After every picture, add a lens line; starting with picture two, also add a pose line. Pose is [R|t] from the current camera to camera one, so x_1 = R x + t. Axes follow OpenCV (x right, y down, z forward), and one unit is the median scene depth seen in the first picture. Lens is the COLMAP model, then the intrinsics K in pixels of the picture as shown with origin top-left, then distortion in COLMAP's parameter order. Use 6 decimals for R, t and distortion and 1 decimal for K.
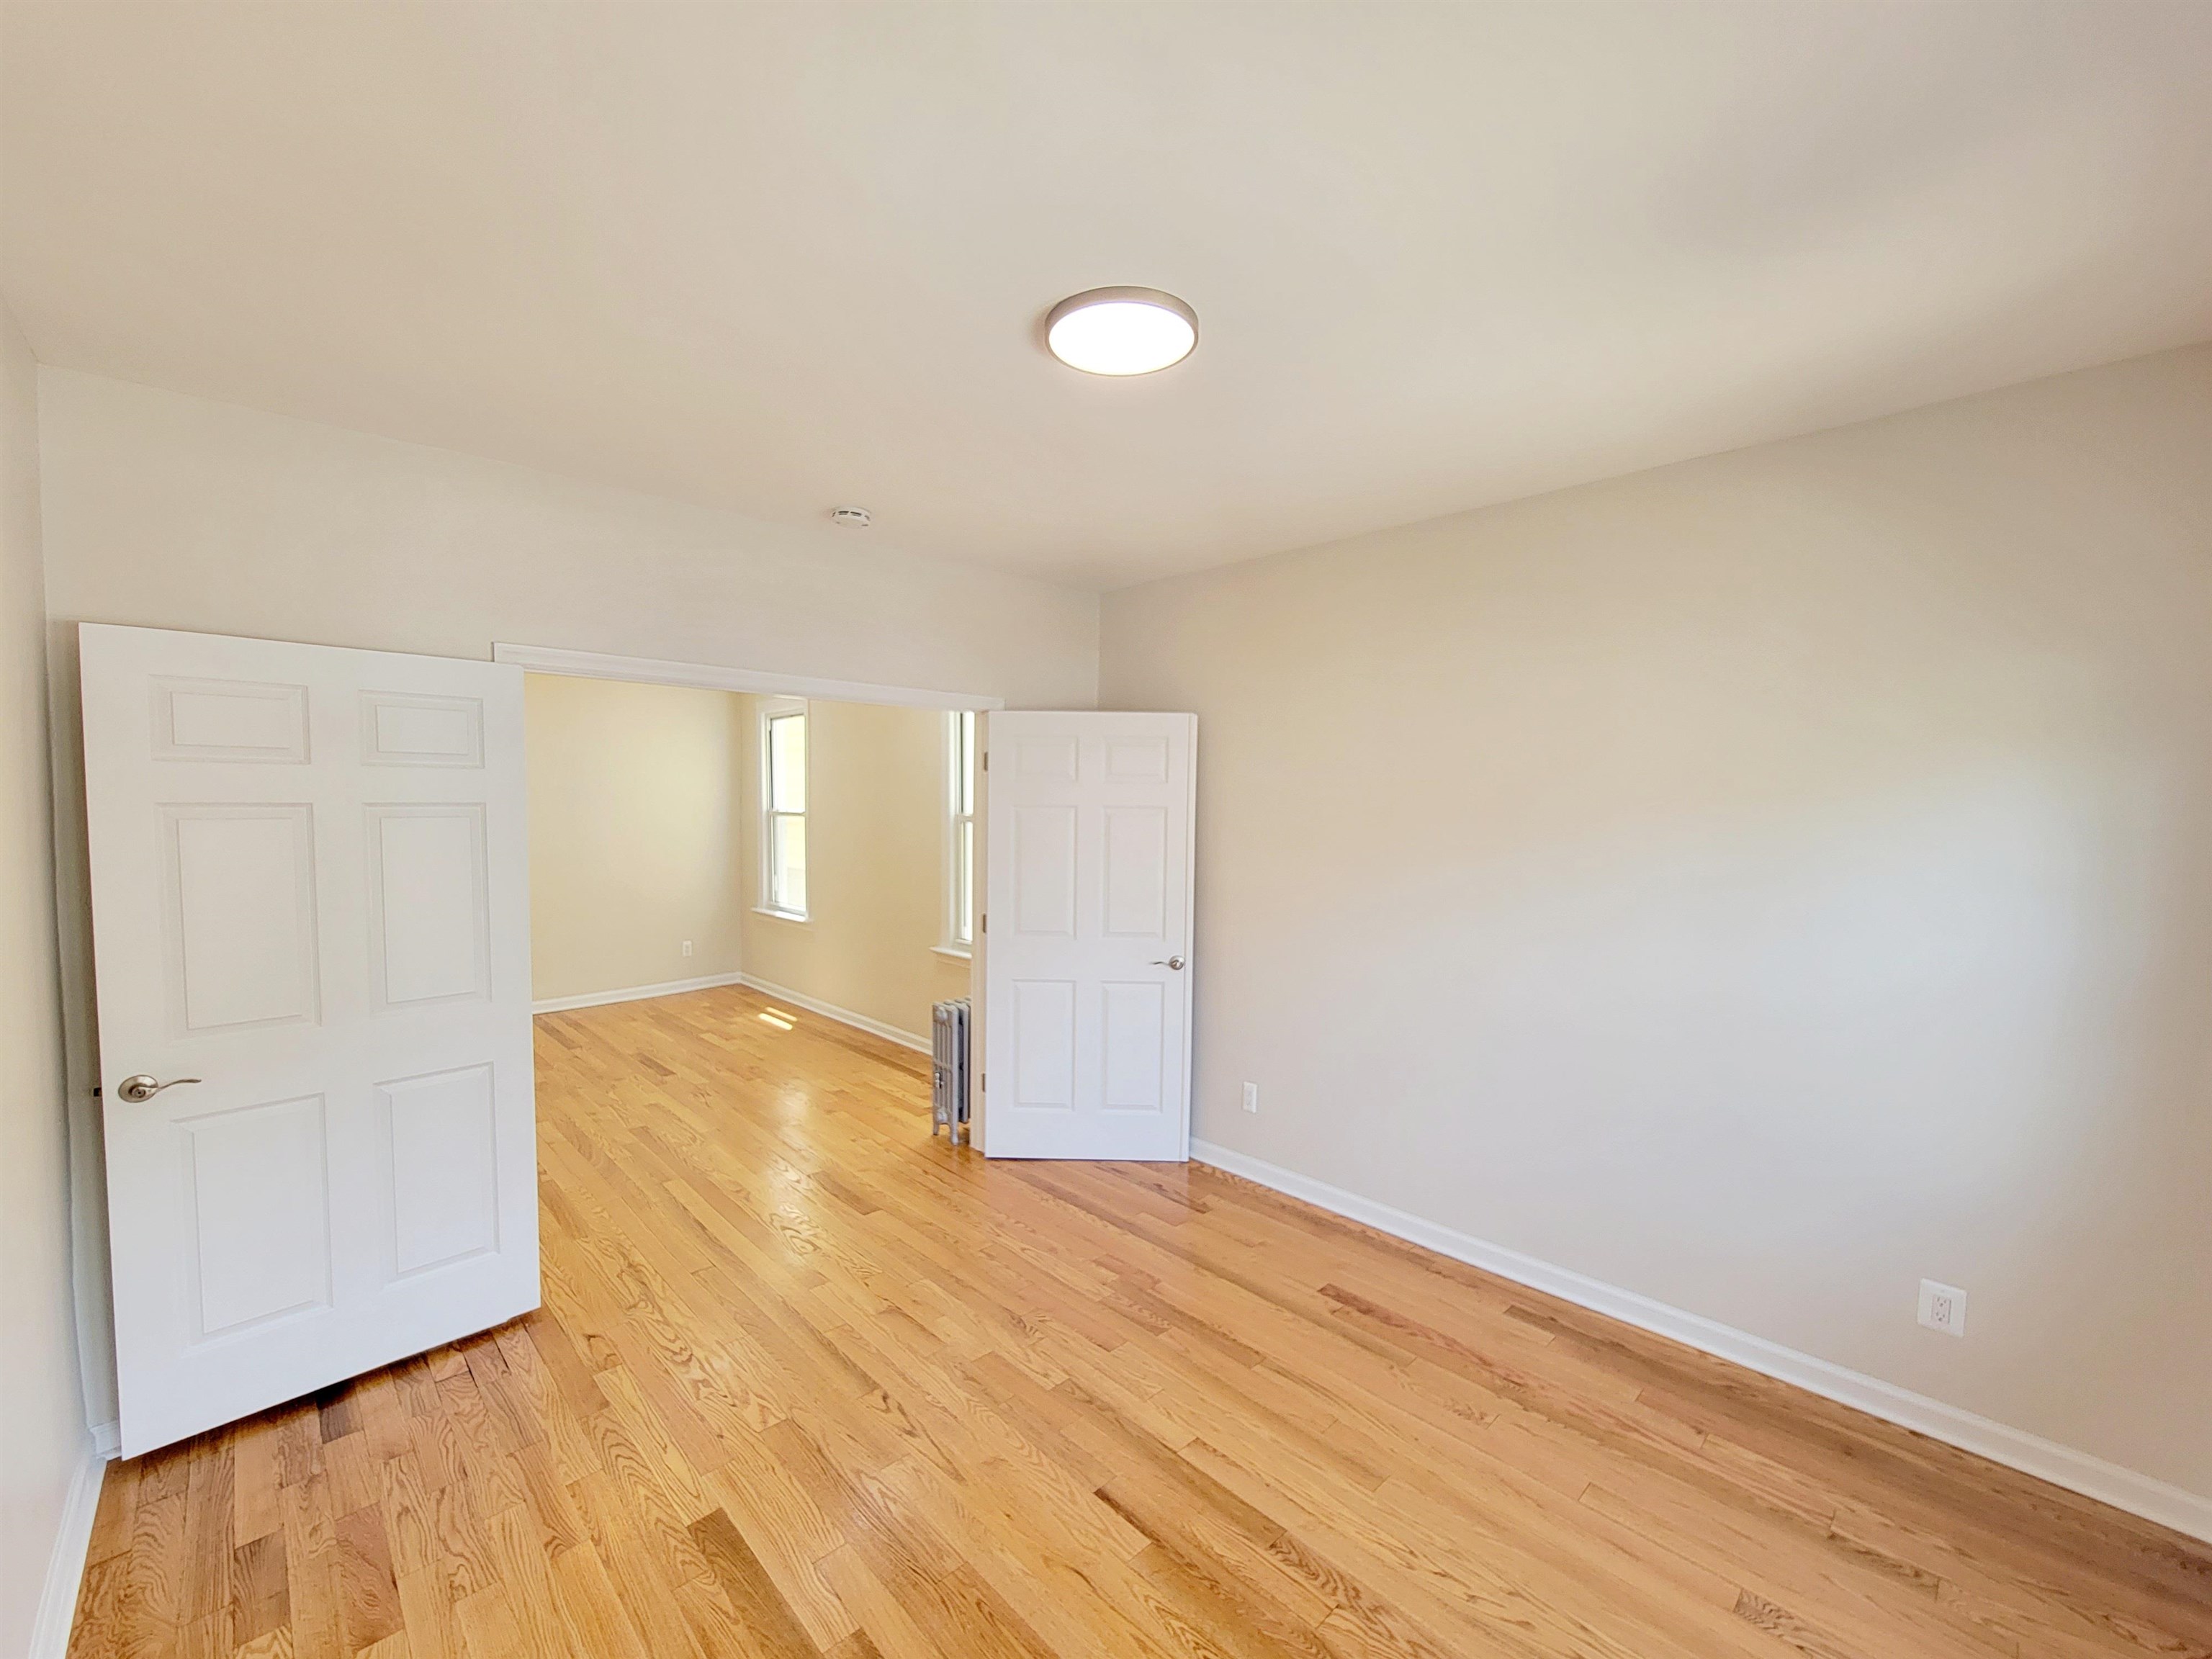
lens RADIAL K [[902.2, 0, 1098.6], [0, 902.2, 851.1], [0, 0, 1]] dist [-0.004326, -0.000194]
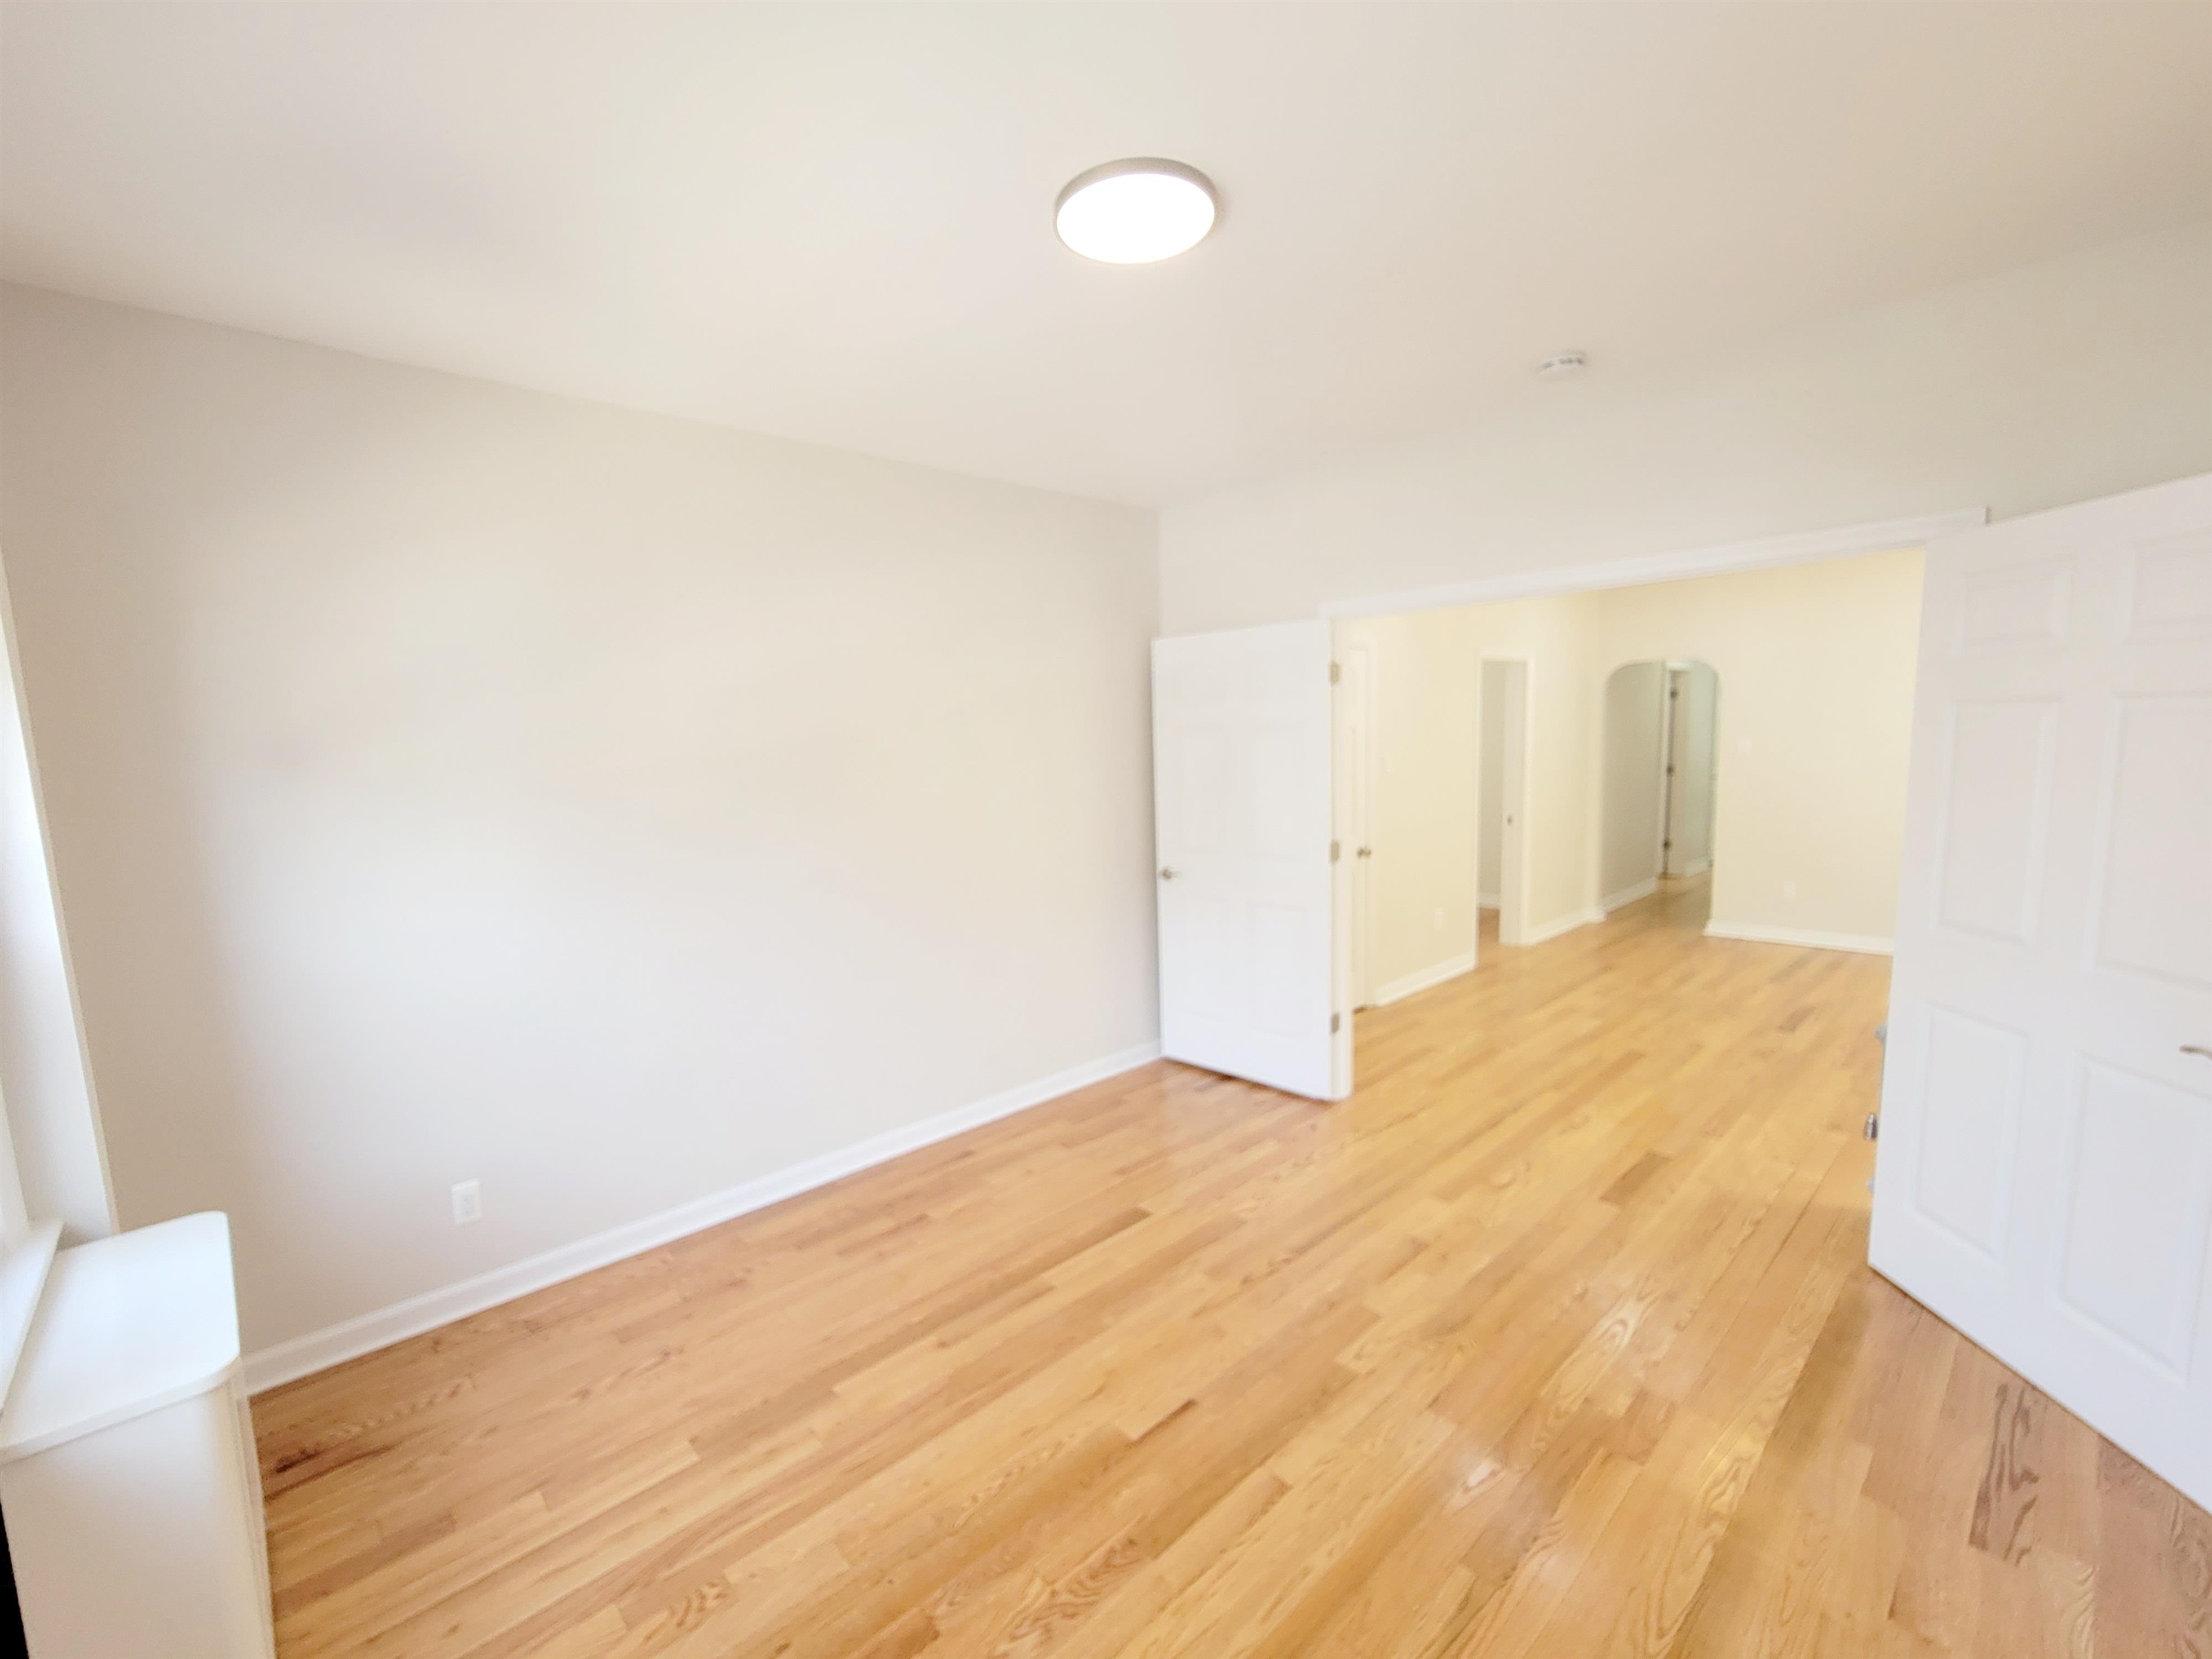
lens RADIAL K [[917.6, 0, 1099.3], [0, 917.6, 844.0], [0, 0, 1]] dist [-0.006774, -0.000182]
pose [[-0.014165, 0.111404, -0.993674, 0.750807], [-0.027024, 0.993368, 0.111755, -0.017569], [0.999534, 0.028436, -0.011060, 0.700499]]
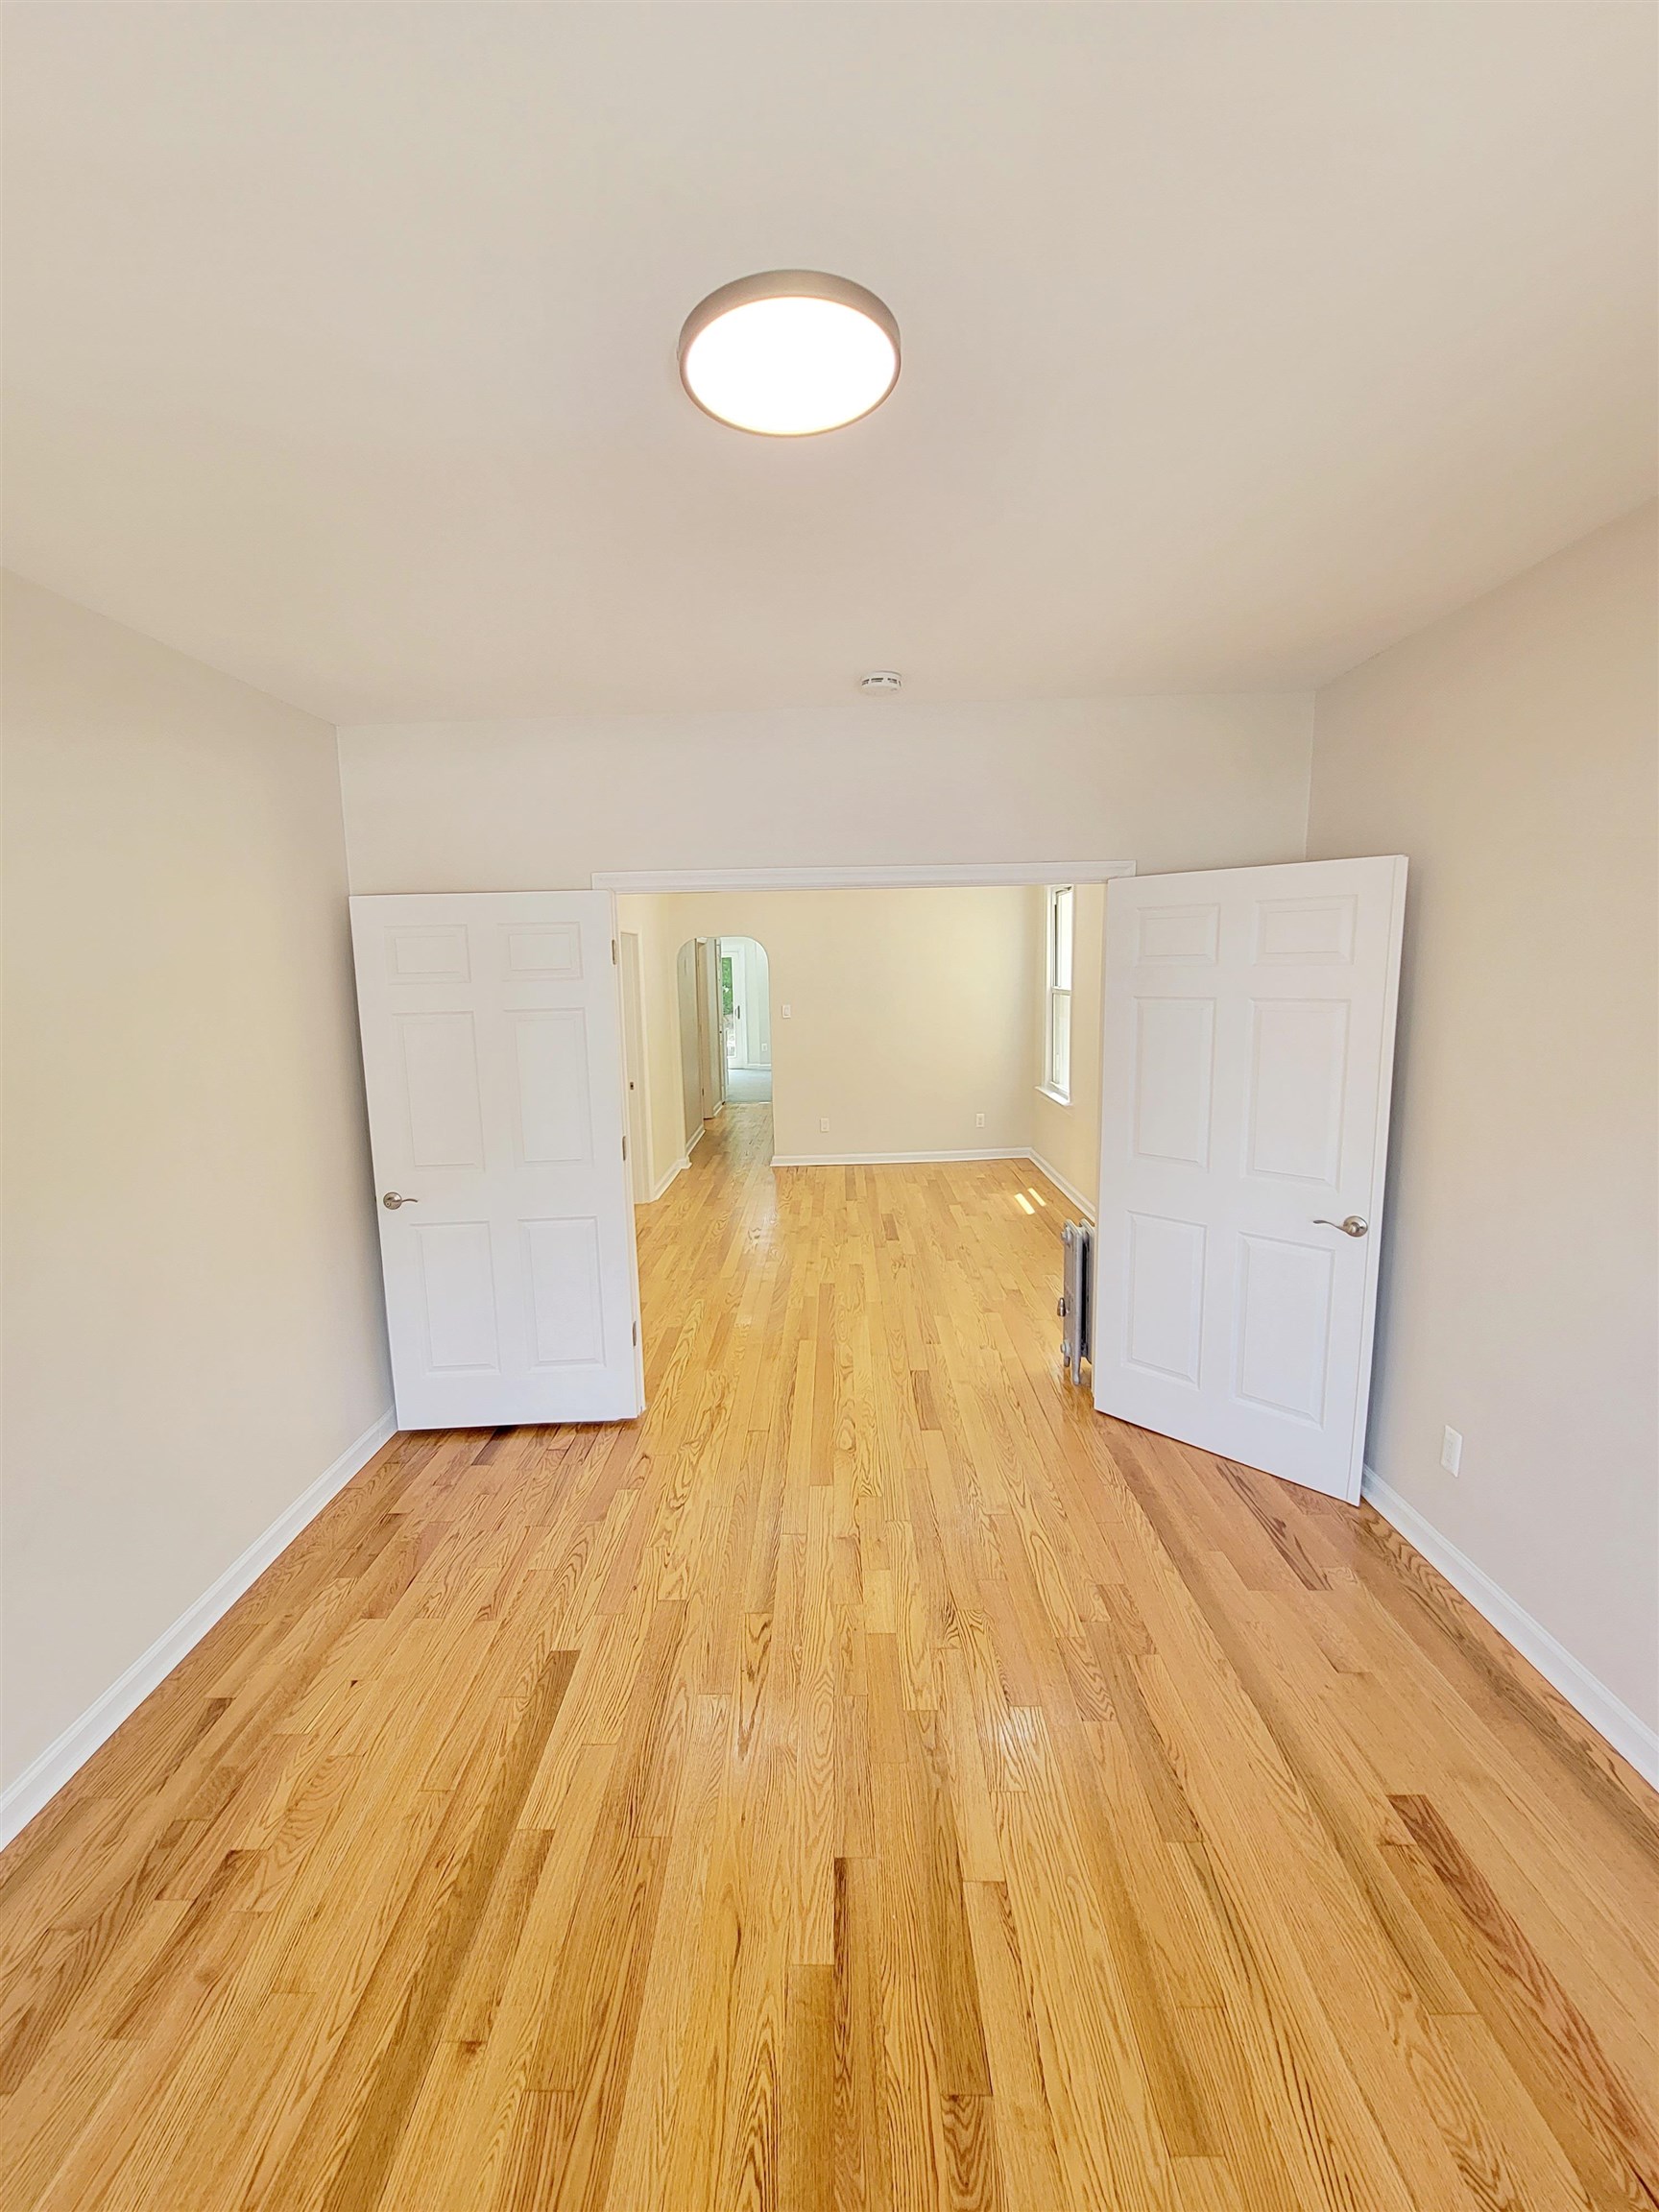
lens RADIAL K [[902.2, 0, 815.9], [0, 902.2, 1090.3], [0, 0, 1]] dist [-0.004326, -0.000194]
pose [[0.712659, 0.072235, -0.697782, 0.401243], [-0.013552, 0.995916, 0.089256, -0.052938], [0.701380, -0.054153, 0.710728, 0.343019]]
